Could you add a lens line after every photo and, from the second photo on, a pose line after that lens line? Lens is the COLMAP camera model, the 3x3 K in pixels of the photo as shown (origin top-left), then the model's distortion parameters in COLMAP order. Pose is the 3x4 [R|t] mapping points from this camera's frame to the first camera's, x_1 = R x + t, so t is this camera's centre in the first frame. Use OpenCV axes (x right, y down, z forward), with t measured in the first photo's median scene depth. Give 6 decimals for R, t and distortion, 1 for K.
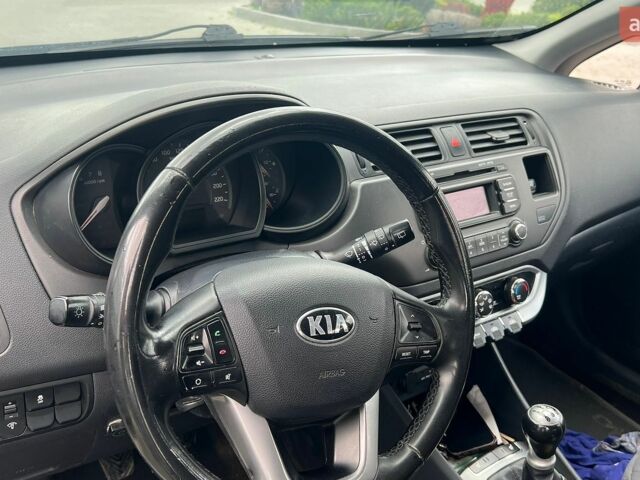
lens RADIAL K [[644.5, 0, 320.0], [0, 644.5, 240.0], [0, 0, 1]] dist [0.086219, -0.231726]
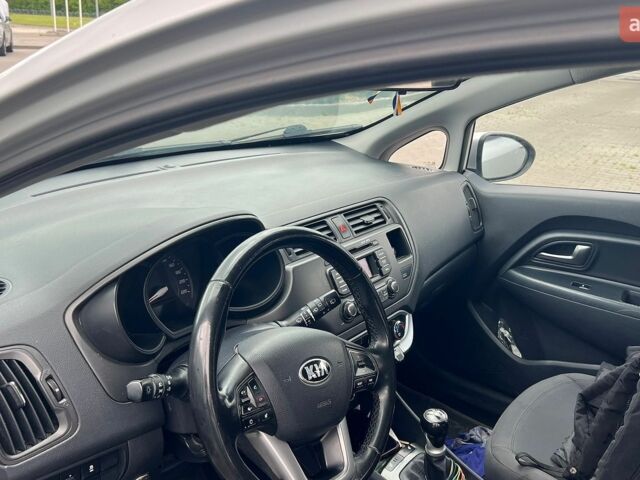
lens RADIAL K [[622.4, 0, 320.0], [0, 622.4, 240.0], [0, 0, 1]] dist [0.109357, -0.244600]
pose [[0.950728, -0.099768, 0.293534, -0.226656], [0.126223, 0.989345, -0.072560, -0.035977], [-0.283168, 0.106036, 0.953191, -0.240320]]
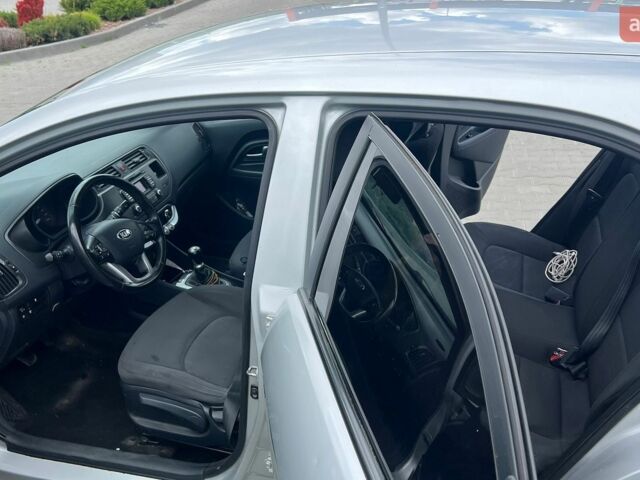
lens RADIAL K [[622.4, 0, 320.0], [0, 622.4, 240.0], [0, 0, 1]] dist [0.109357, -0.244600]
pose [[0.769563, -0.368219, 0.521715, -0.582834], [0.348146, 0.926835, 0.140609, 0.032842], [-0.535319, 0.073425, 0.841452, -1.458711]]
